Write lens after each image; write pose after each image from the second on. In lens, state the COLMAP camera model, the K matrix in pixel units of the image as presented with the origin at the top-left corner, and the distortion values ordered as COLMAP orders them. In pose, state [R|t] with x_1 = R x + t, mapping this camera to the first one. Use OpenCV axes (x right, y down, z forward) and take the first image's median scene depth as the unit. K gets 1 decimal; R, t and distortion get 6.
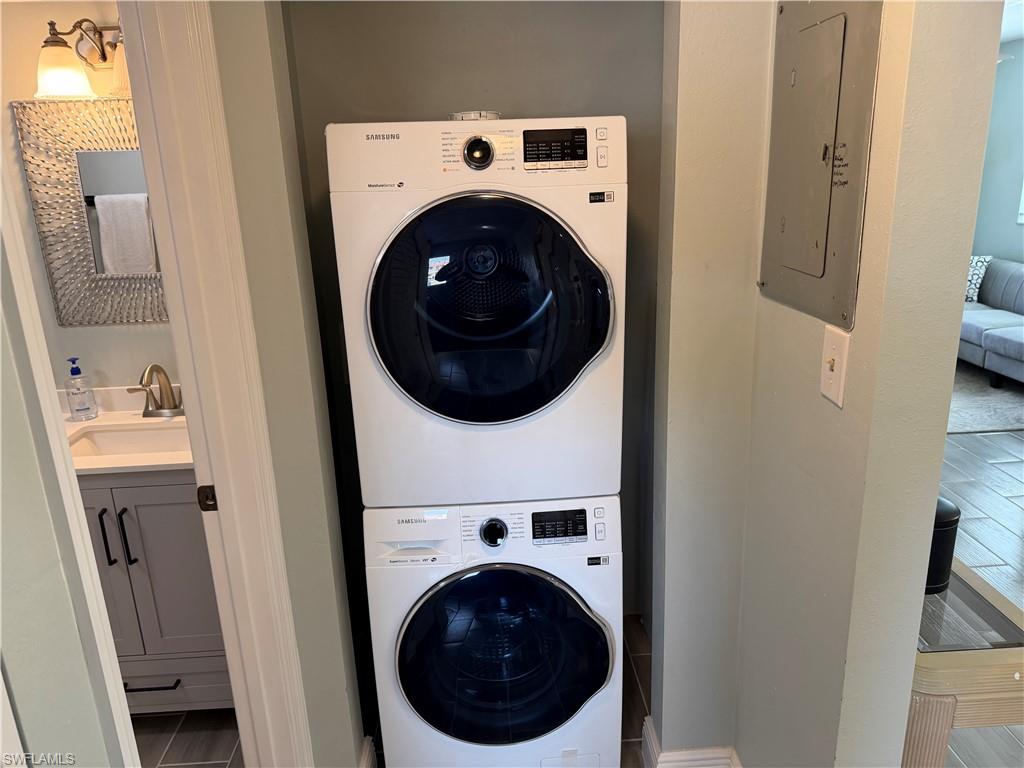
lens RADIAL K [[714.5, 0, 506.0], [0, 714.5, 379.8], [0, 0, 1]] dist [0.050782, -0.058298]
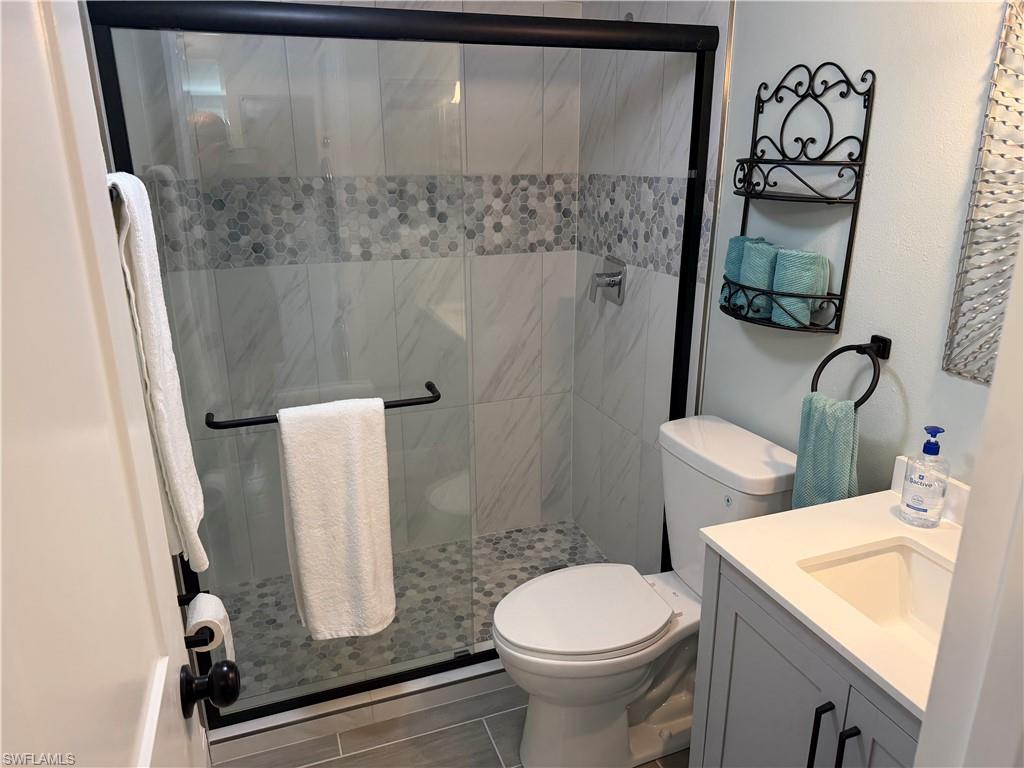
lens RADIAL K [[714.5, 0, 506.0], [0, 714.5, 379.8], [0, 0, 1]] dist [0.050782, -0.058298]
pose [[0.290499, 0.319966, -0.901794, -0.169308], [-0.265978, 0.932297, 0.245109, -0.124859], [0.919166, 0.168654, 0.355935, 0.451433]]
